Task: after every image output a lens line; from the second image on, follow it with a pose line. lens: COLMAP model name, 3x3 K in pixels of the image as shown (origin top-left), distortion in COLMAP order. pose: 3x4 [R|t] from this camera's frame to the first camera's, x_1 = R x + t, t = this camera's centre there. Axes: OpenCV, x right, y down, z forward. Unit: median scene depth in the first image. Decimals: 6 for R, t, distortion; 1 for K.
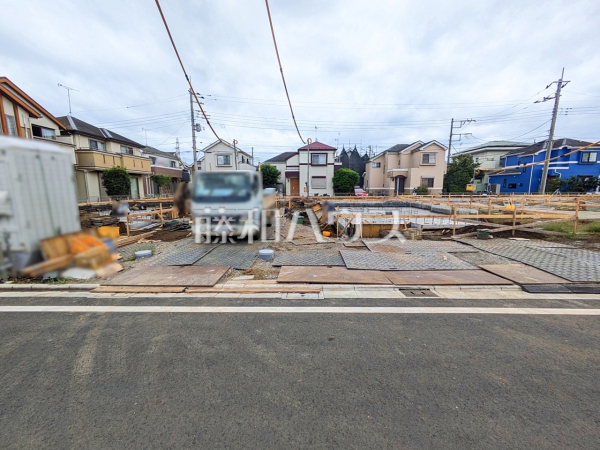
lens RADIAL K [[251.0, 0, 297.8], [0, 251.0, 225.2], [0, 0, 1]] dist [0.002684, 0.000461]
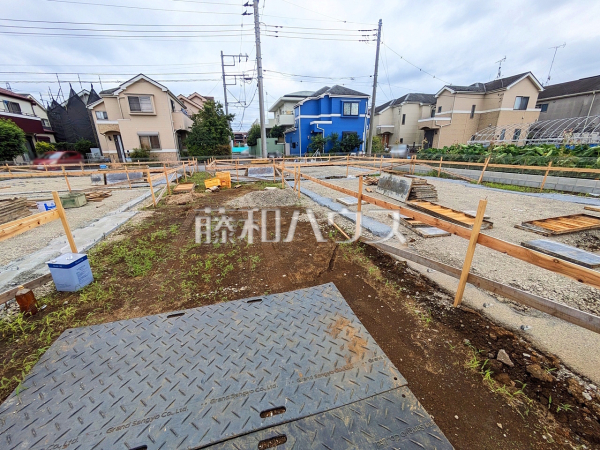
lens RADIAL K [[238.1, 0, 298.1], [0, 238.1, 224.7], [0, 0, 1]] dist [0.005330, -0.000465]
pose [[0.953649, -0.107870, 0.280924, 0.694902], [0.061337, 0.983624, 0.169473, -0.033550], [-0.294604, -0.144387, 0.944648, 0.232261]]
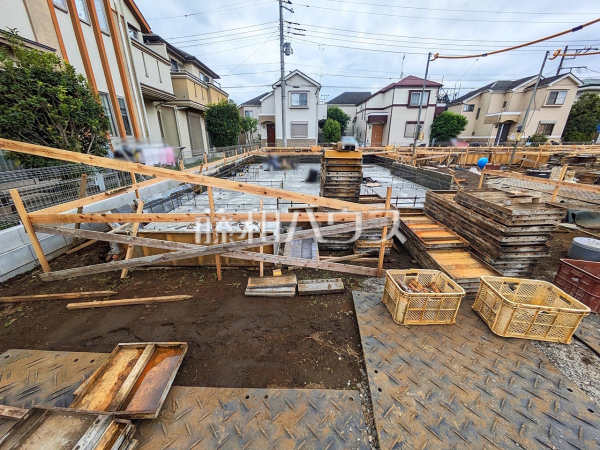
lens RADIAL K [[238.1, 0, 299.5], [0, 238.1, 222.9], [0, 0, 1]] dist [0.005330, -0.000465]
pose [[0.999630, -0.008863, 0.025707, -0.319734], [0.003731, 0.981154, 0.193193, -0.021861], [-0.026934, -0.193025, 0.980824, 0.183277]]
